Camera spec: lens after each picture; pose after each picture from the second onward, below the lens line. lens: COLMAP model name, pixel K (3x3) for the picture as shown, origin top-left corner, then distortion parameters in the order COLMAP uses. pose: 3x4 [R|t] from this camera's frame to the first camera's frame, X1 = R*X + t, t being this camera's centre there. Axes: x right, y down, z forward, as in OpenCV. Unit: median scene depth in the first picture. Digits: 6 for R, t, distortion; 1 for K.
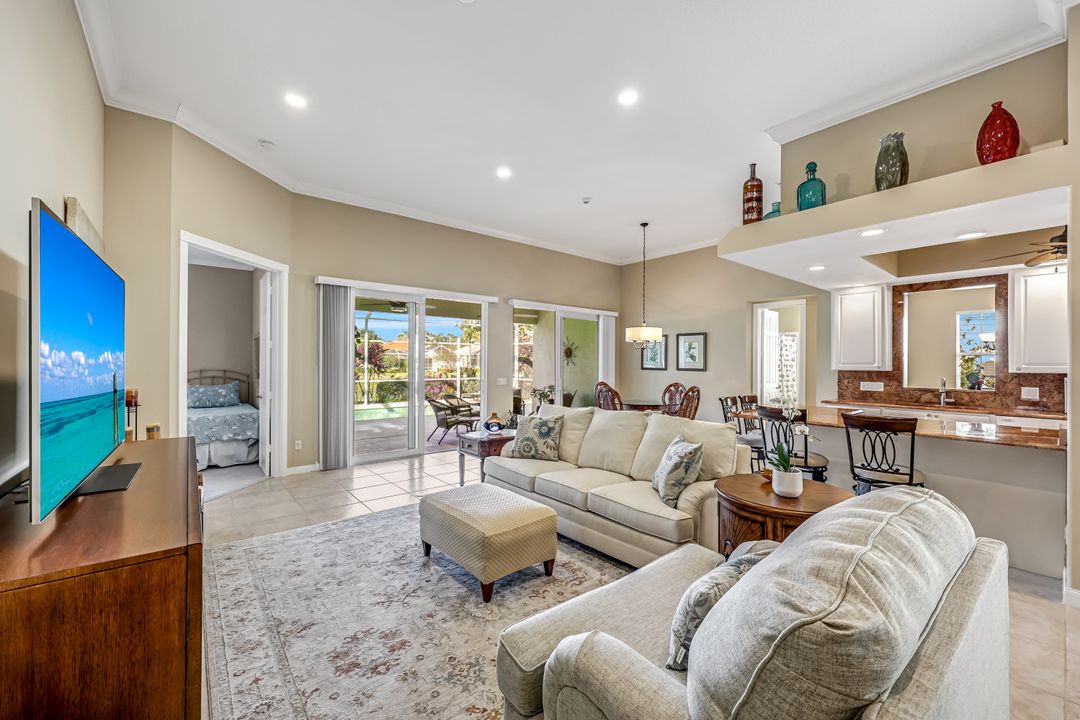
lens RADIAL K [[437.8, 0, 539.2], [0, 437.8, 362.8], [0, 0, 1]] dist [-0.005783, -0.000620]
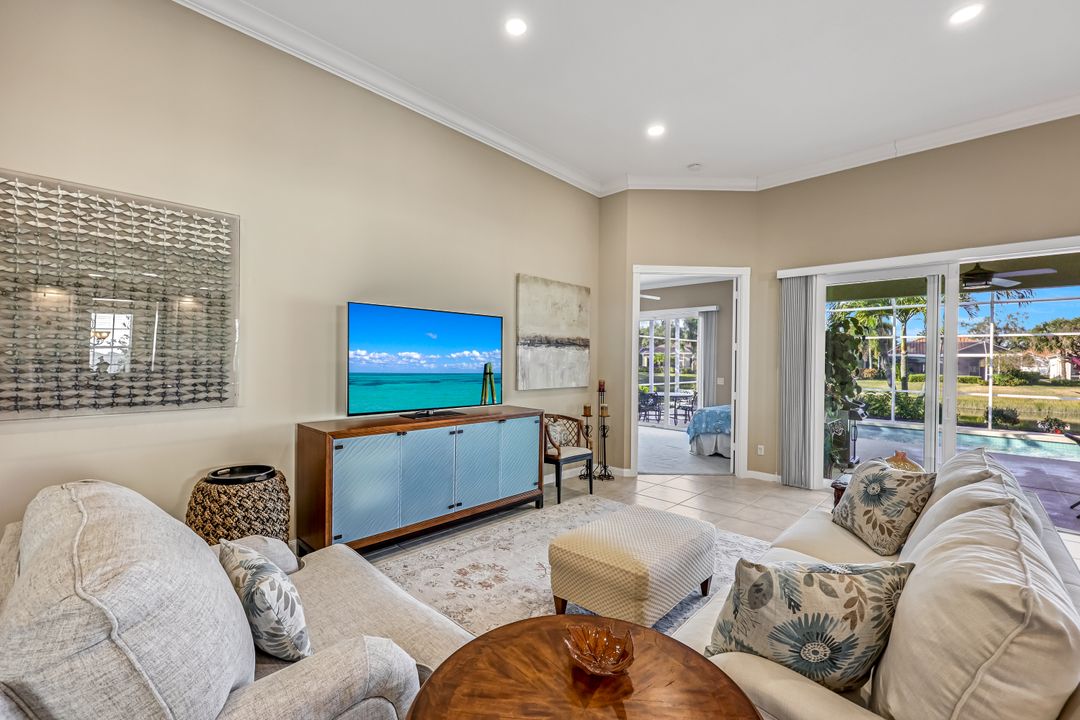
lens RADIAL K [[451.9, 0, 530.7], [0, 451.9, 364.1], [0, 0, 1]] dist [-0.001755, -0.000291]
pose [[0.109857, 0.005488, -0.993932, 0.556363], [-0.014527, 0.999887, 0.003916, 0.001642], [0.993841, 0.014009, 0.109924, 0.549441]]
